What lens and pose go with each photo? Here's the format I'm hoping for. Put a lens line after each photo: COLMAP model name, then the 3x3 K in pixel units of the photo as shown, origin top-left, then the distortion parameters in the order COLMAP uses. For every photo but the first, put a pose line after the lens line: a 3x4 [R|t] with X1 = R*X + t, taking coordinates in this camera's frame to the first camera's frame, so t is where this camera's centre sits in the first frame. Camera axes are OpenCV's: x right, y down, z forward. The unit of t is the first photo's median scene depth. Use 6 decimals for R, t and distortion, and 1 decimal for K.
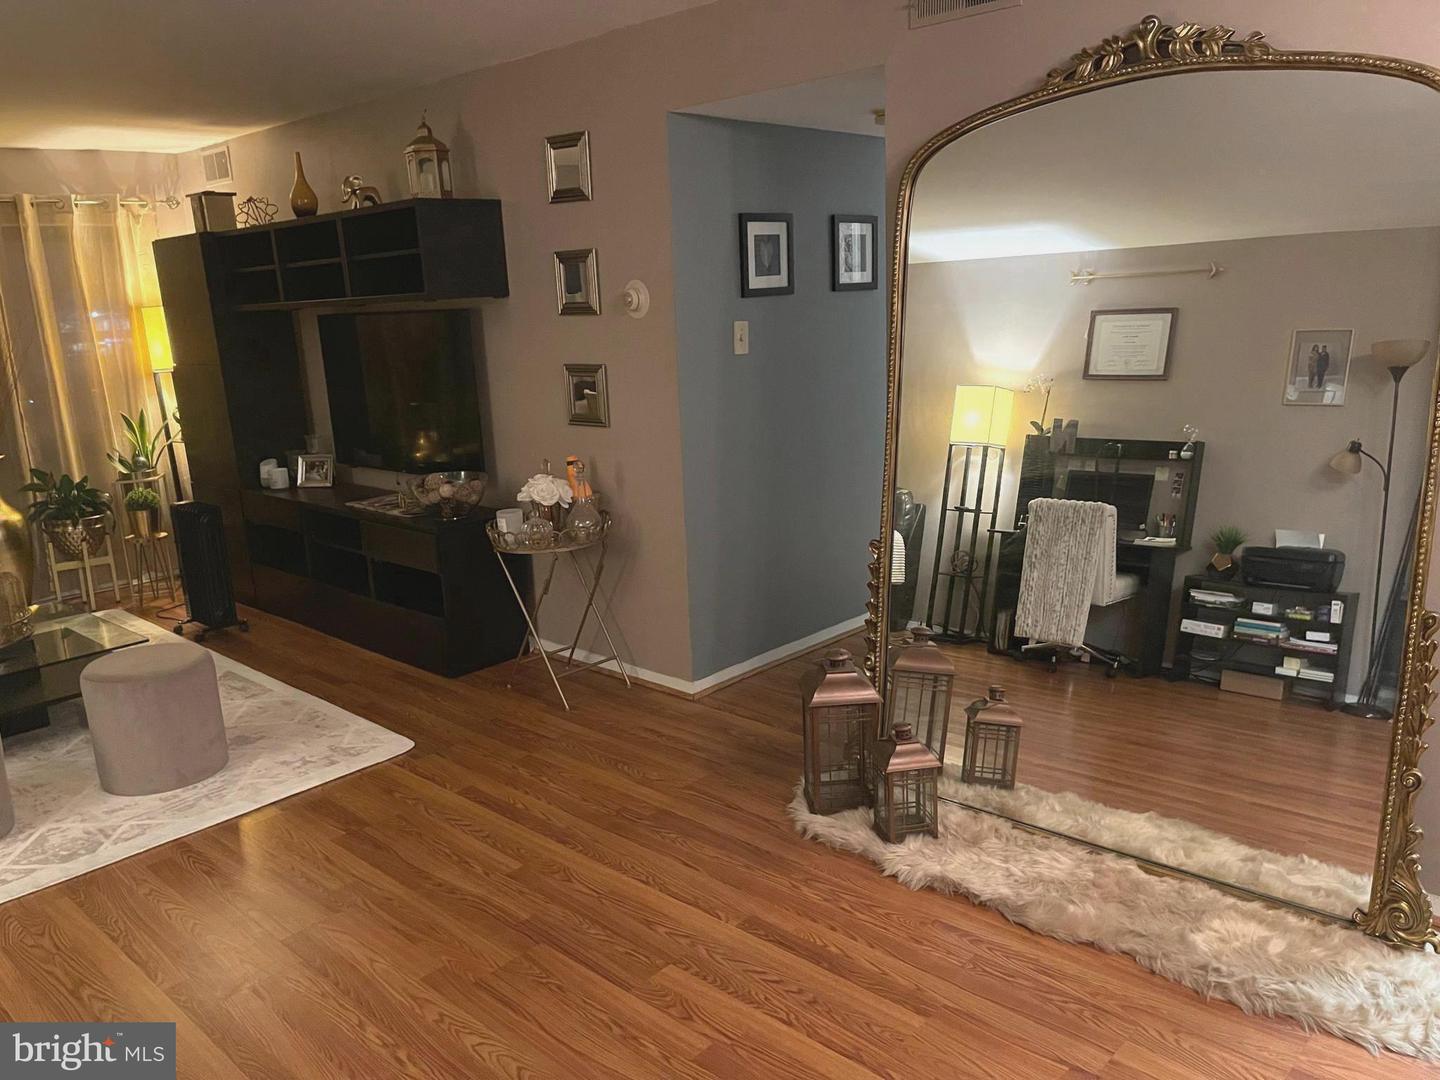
lens RADIAL K [[1108.9, 0, 722.6], [0, 1108.9, 545.7], [0, 0, 1]] dist [0.028078, -0.021862]
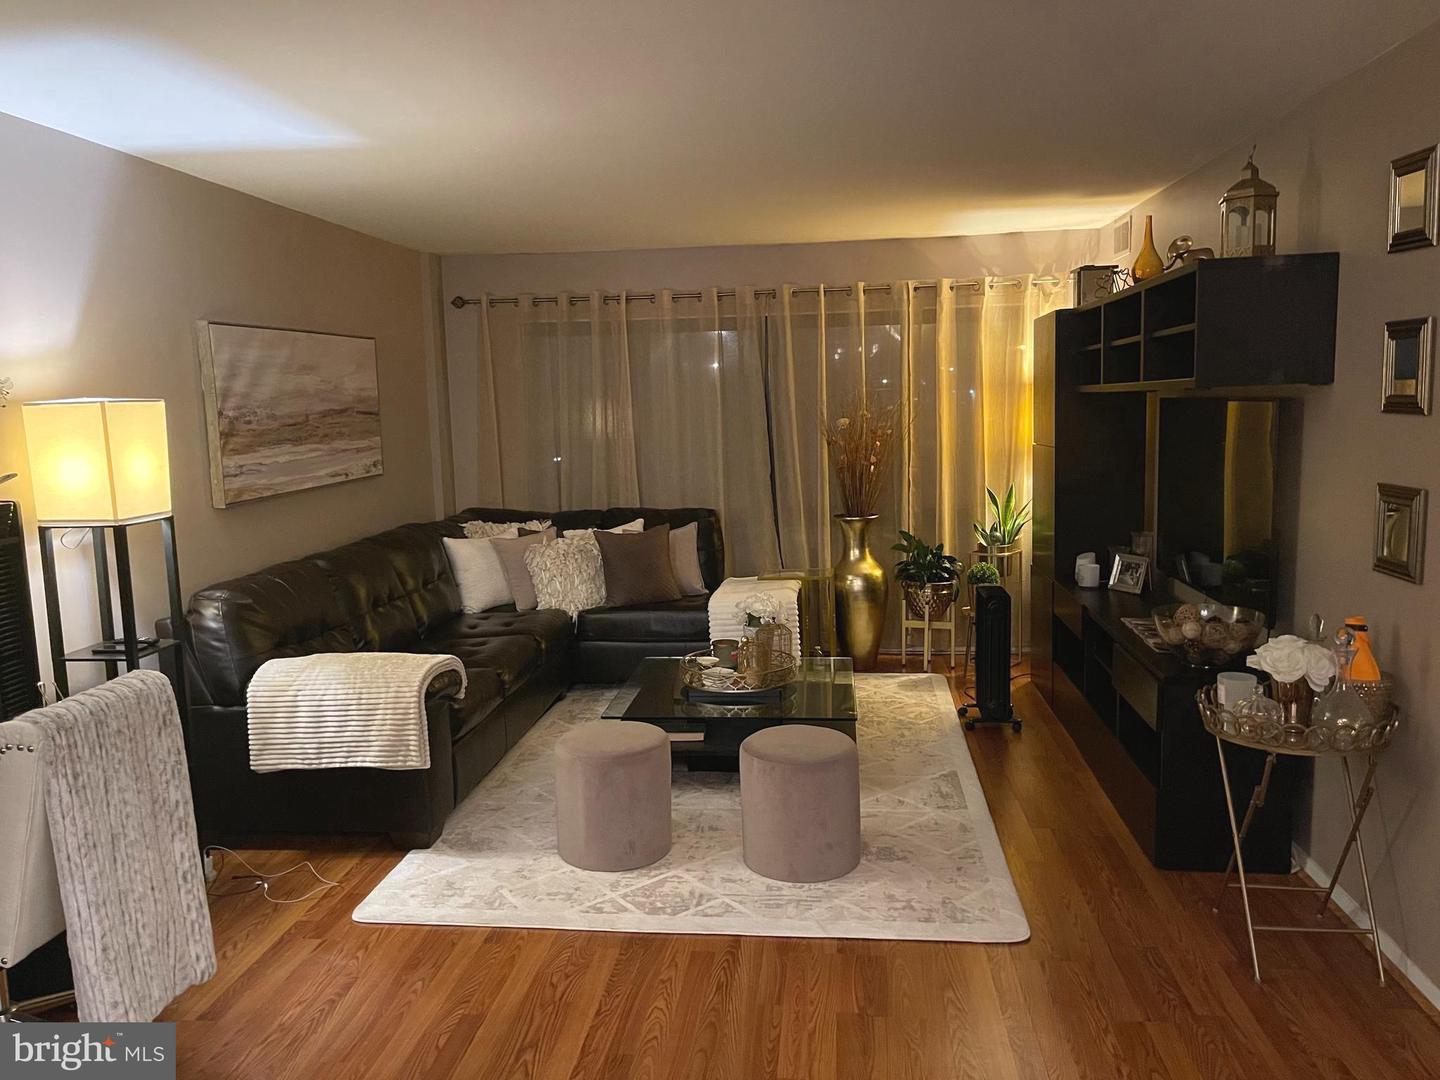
lens RADIAL K [[1108.9, 0, 718.1], [0, 1108.9, 536.5], [0, 0, 1]] dist [0.028078, -0.021862]
pose [[0.595575, 0.132288, -0.792332, 0.152654], [-0.185117, 0.982402, 0.024875, -0.068053], [0.781679, 0.131859, 0.609583, 0.249408]]
